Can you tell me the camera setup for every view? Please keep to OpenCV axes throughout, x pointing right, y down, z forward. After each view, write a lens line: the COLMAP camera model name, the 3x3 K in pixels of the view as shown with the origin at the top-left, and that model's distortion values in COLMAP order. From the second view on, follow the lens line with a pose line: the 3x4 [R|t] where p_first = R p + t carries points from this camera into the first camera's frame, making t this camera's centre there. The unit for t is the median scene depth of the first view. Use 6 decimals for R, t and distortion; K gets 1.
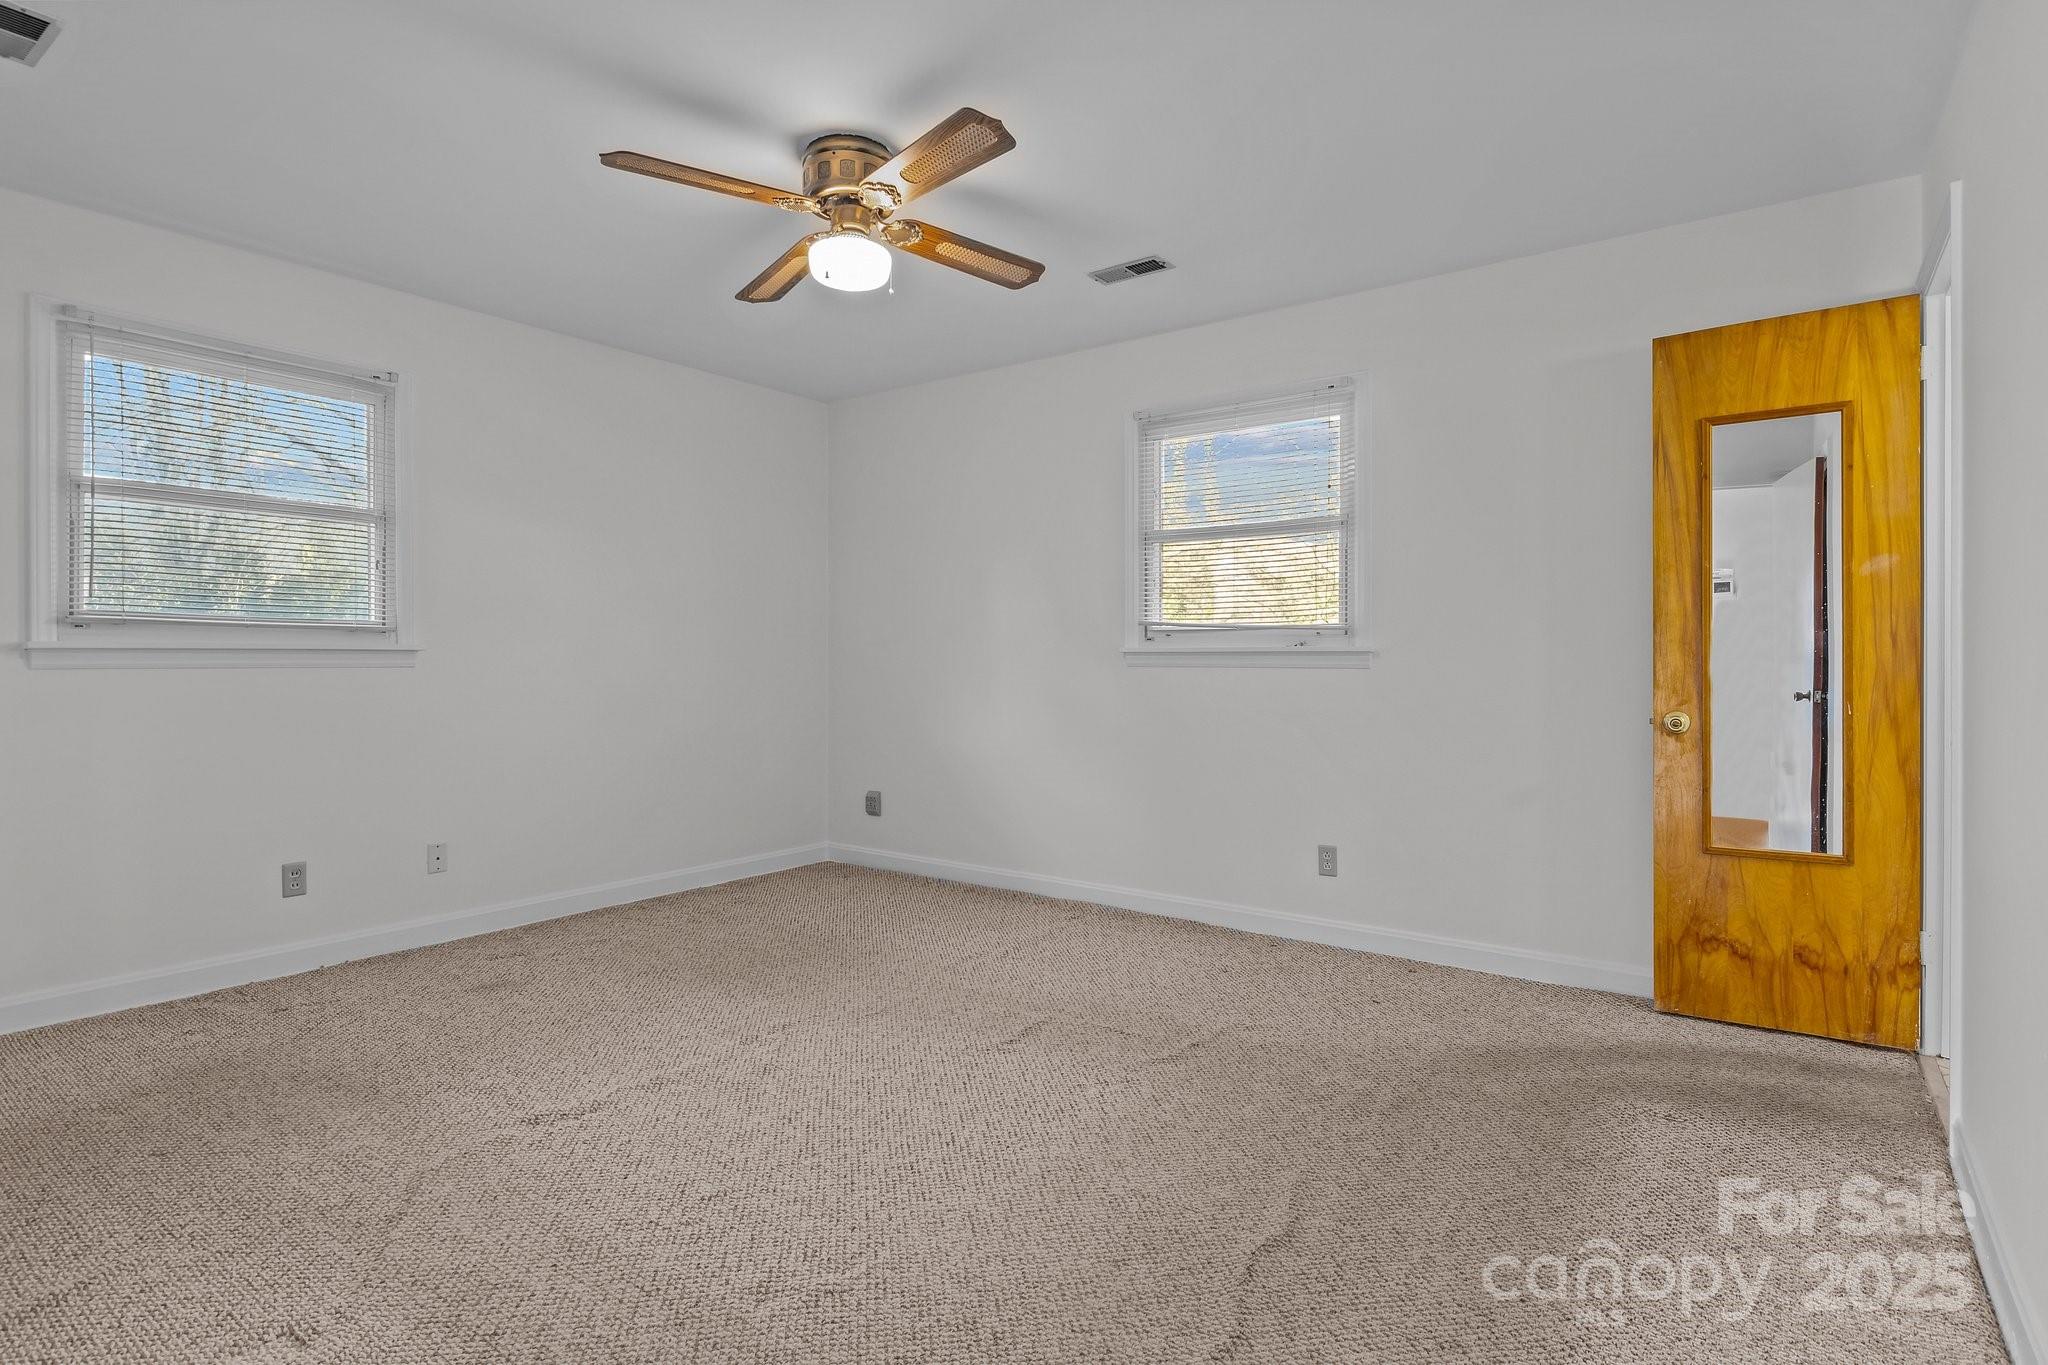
lens RADIAL K [[1023.0, 0, 1023.8], [0, 1023.0, 669.3], [0, 0, 1]] dist [-0.003820, -0.002515]
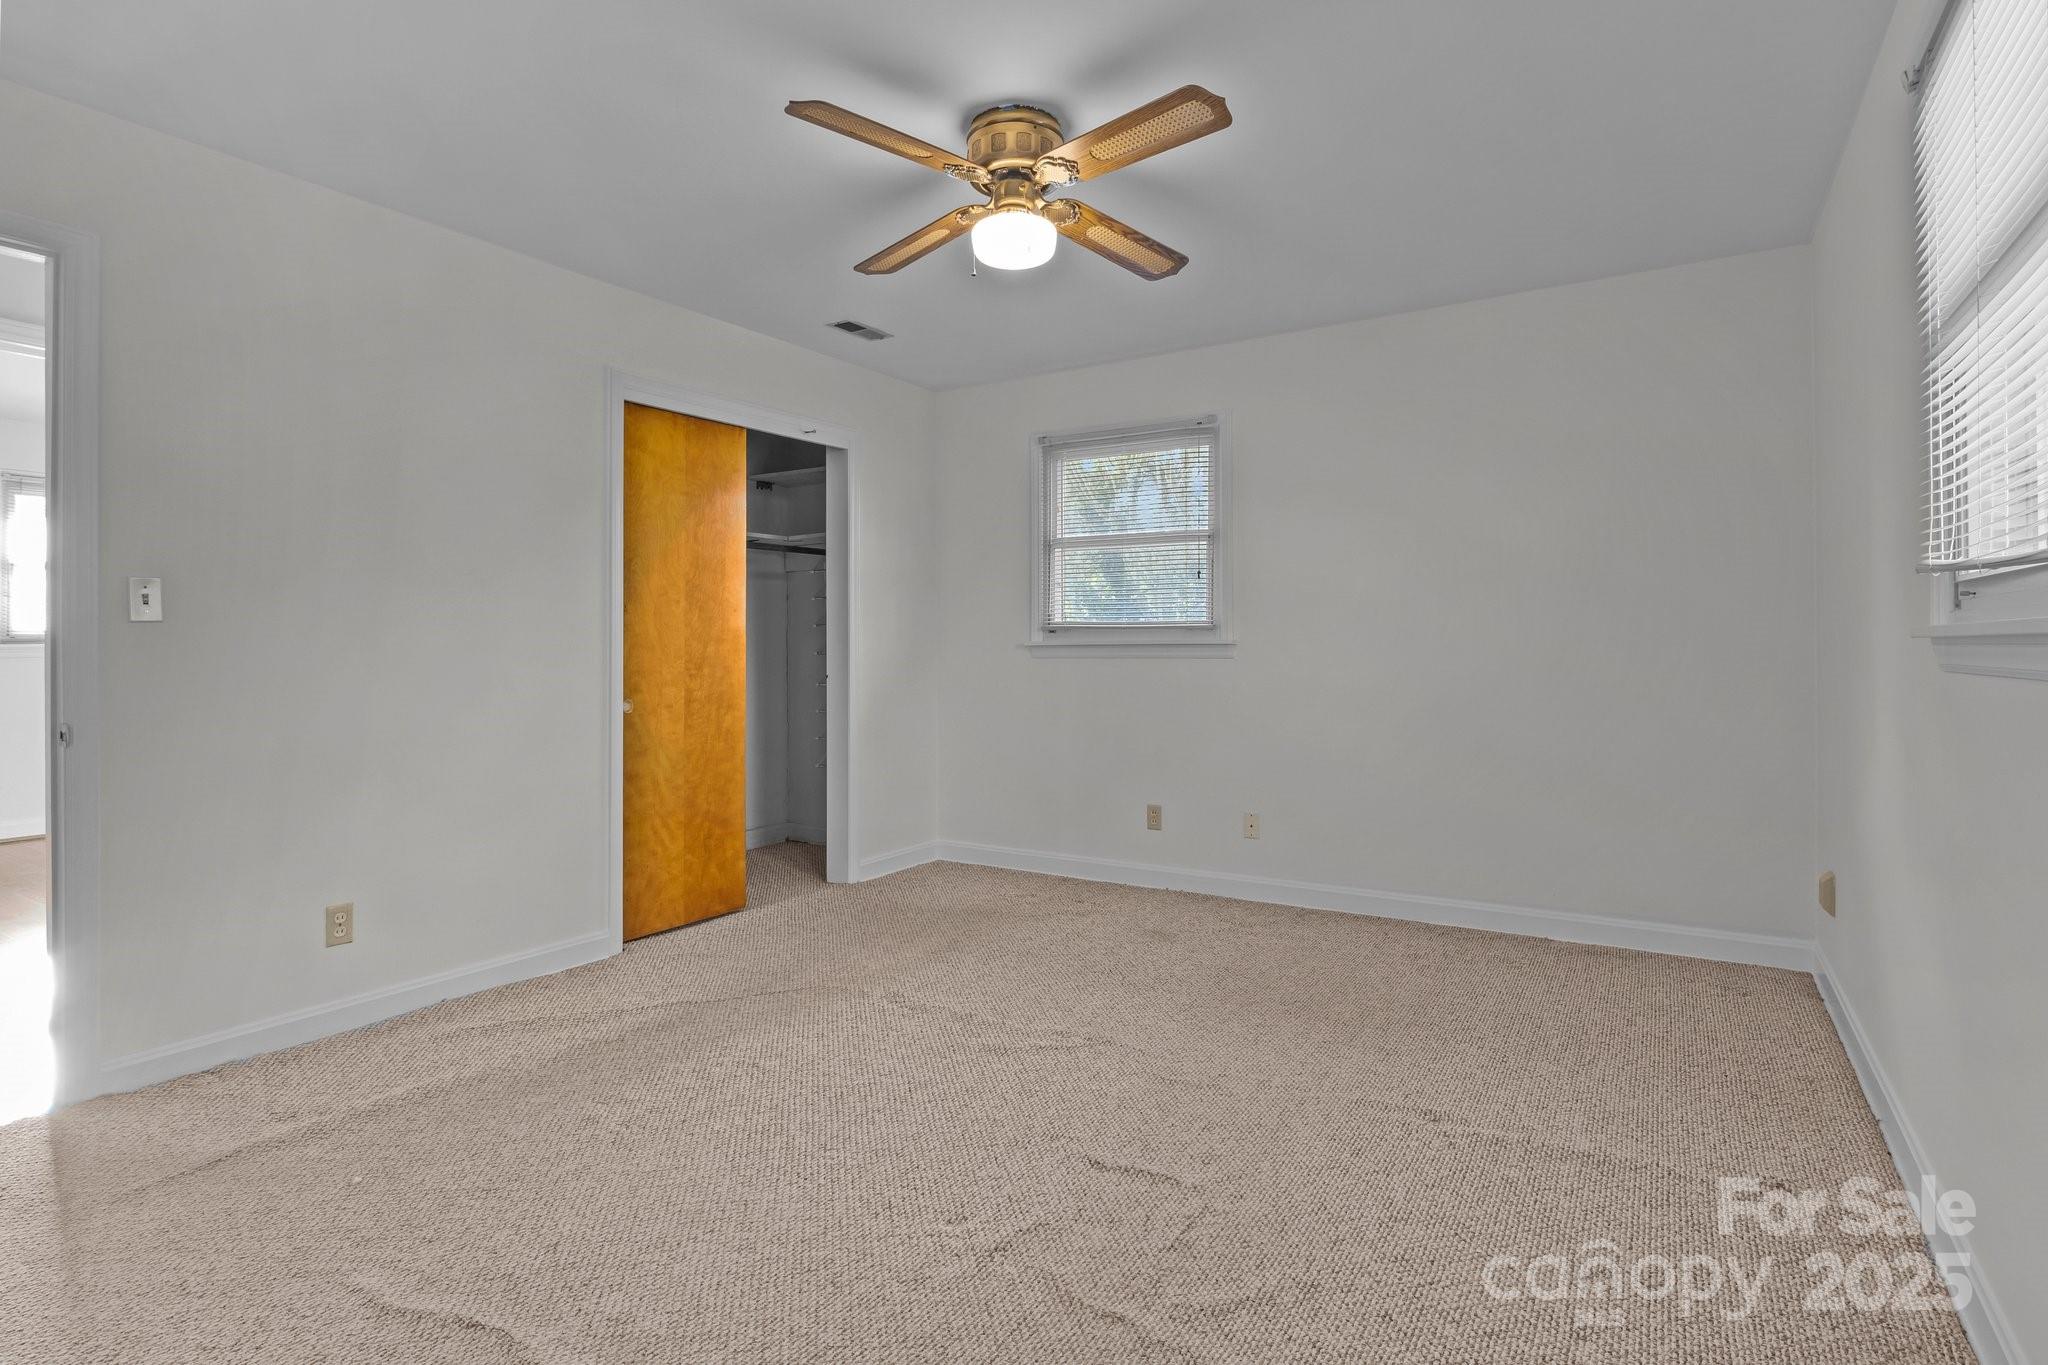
lens RADIAL K [[1023.0, 0, 1023.8], [0, 1023.0, 646.5], [0, 0, 1]] dist [-0.003820, -0.002515]
pose [[0.071226, -0.004123, -0.997452, 0.619313], [-0.005043, 0.999977, -0.004493, -0.010571], [0.997447, 0.005350, 0.071204, 0.749832]]
